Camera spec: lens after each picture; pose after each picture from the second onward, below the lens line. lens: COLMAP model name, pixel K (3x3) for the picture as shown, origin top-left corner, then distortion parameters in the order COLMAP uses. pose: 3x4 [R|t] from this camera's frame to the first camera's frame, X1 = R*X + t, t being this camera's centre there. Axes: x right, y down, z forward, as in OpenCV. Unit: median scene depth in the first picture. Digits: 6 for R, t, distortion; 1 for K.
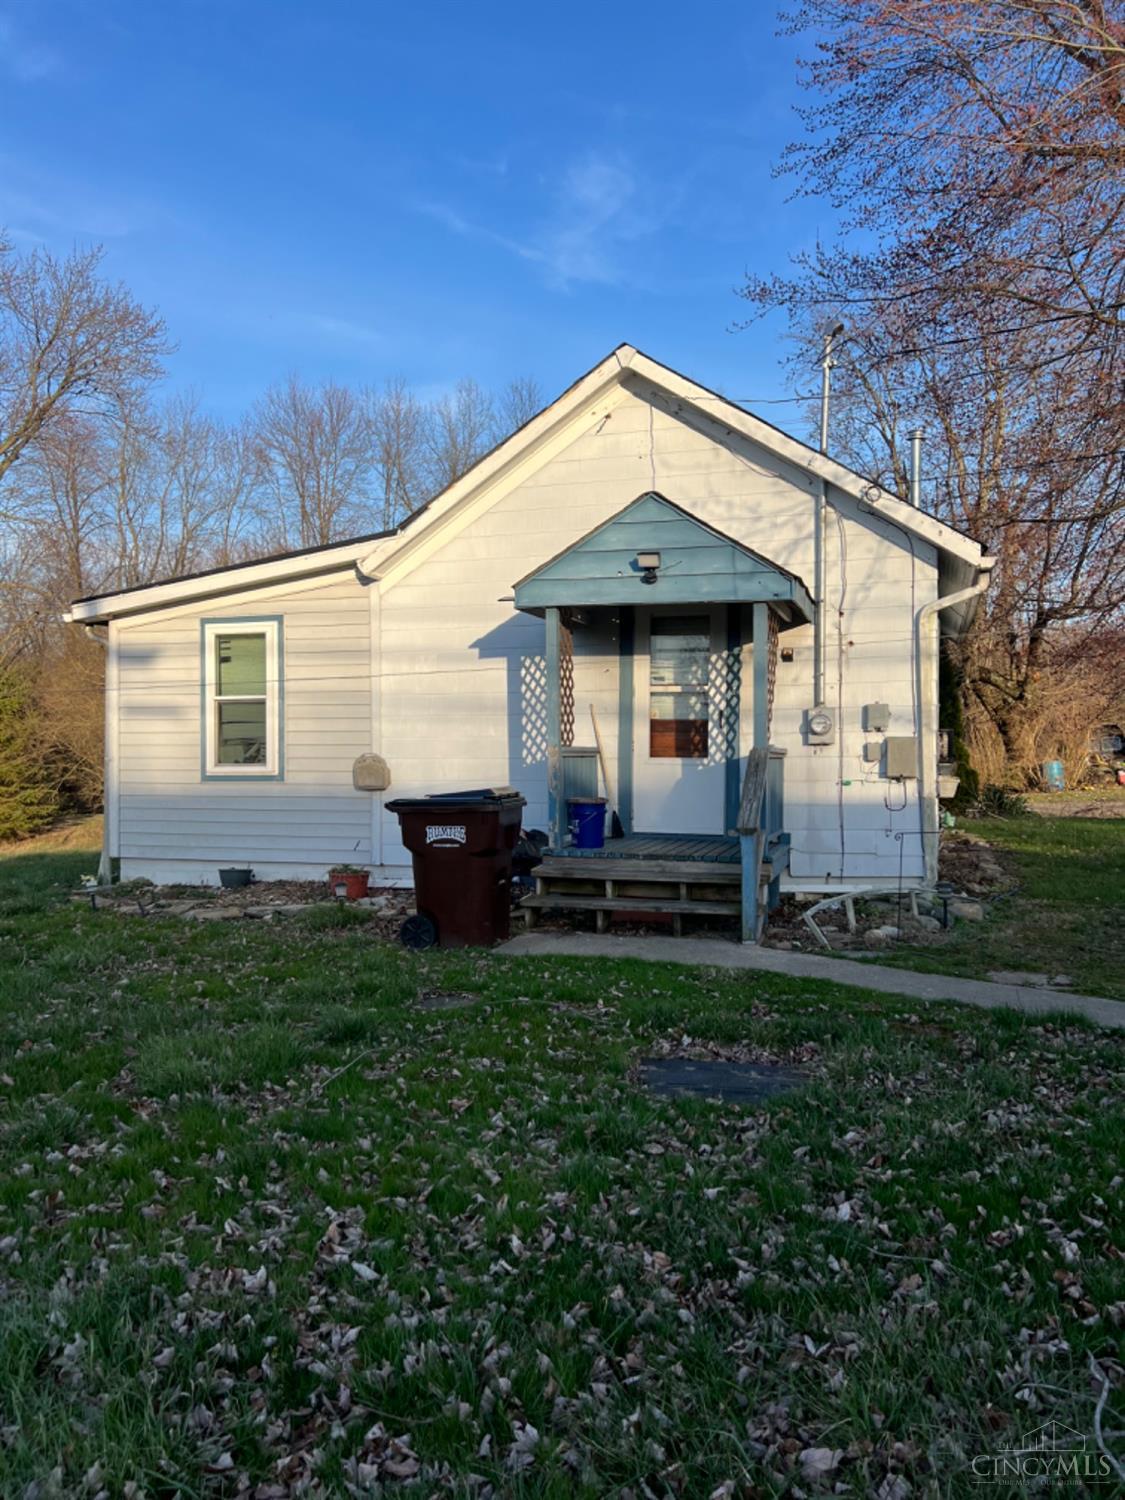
lens RADIAL K [[1151.3, 0, 562.8], [0, 1151.3, 743.3], [0, 0, 1]] dist [0.011473, -0.000648]
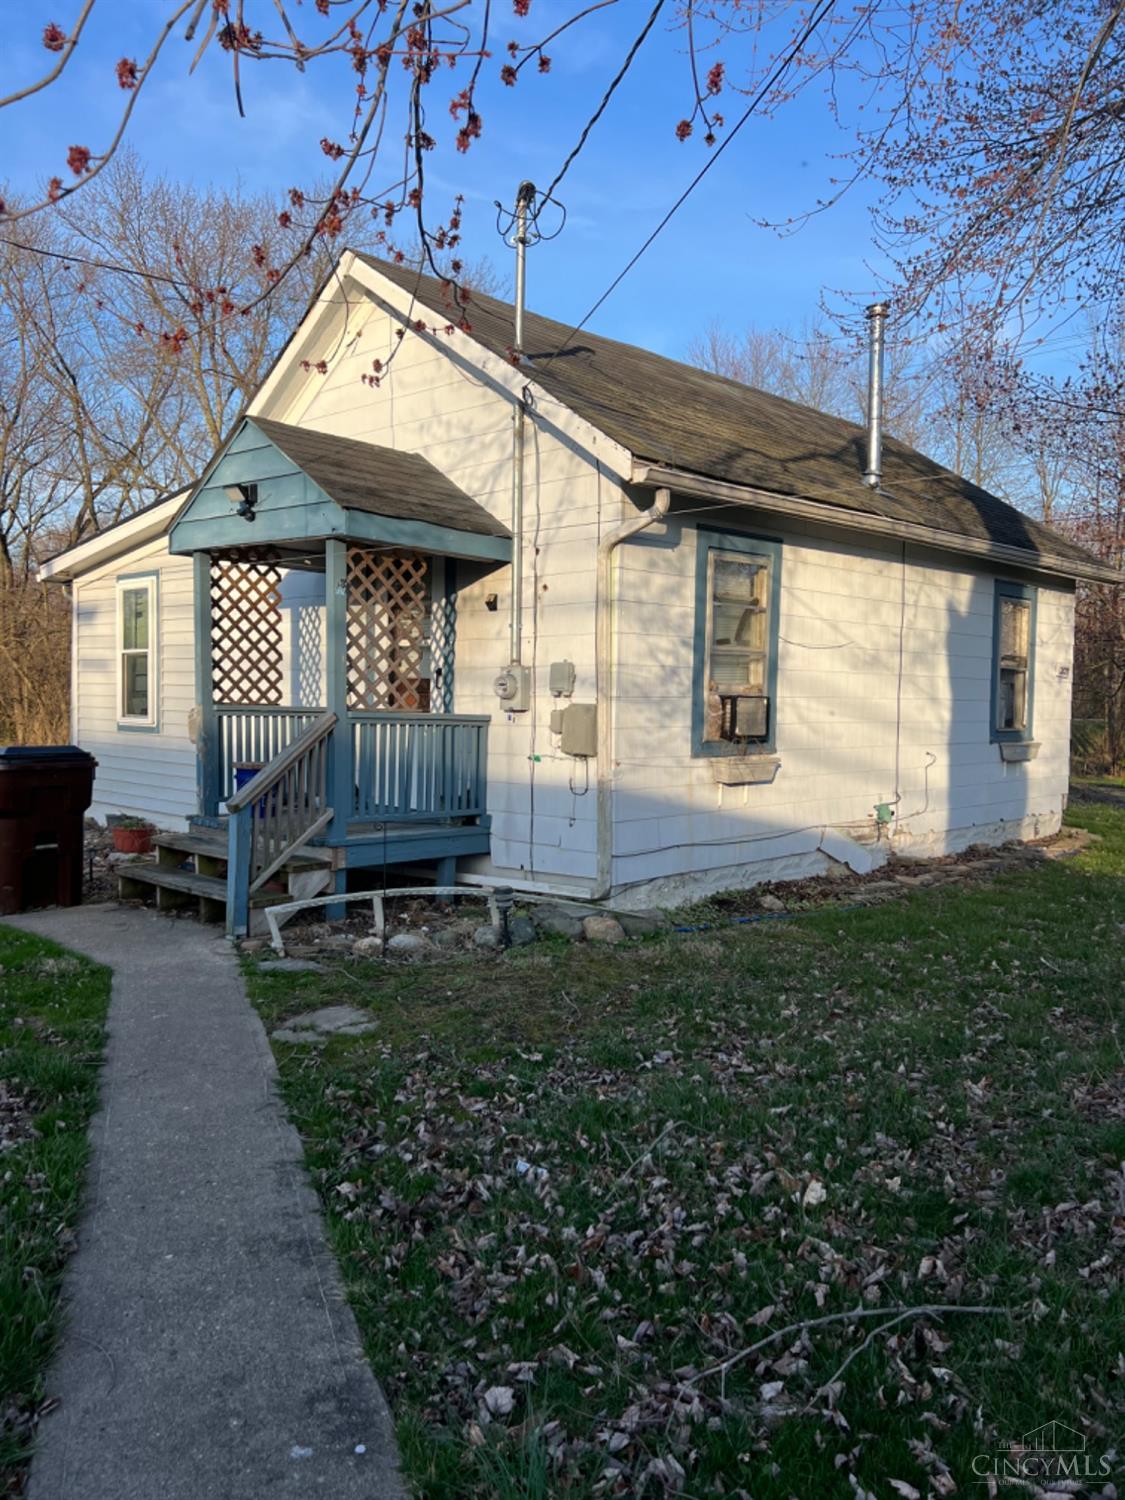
lens RADIAL K [[1151.3, 0, 563.0], [0, 1151.3, 754.6], [0, 0, 1]] dist [0.011473, -0.000648]
pose [[0.901094, 0.043617, -0.431424, 0.595421], [-0.023853, 0.998408, 0.051118, -0.010384], [0.432967, -0.035771, 0.900700, 0.264191]]
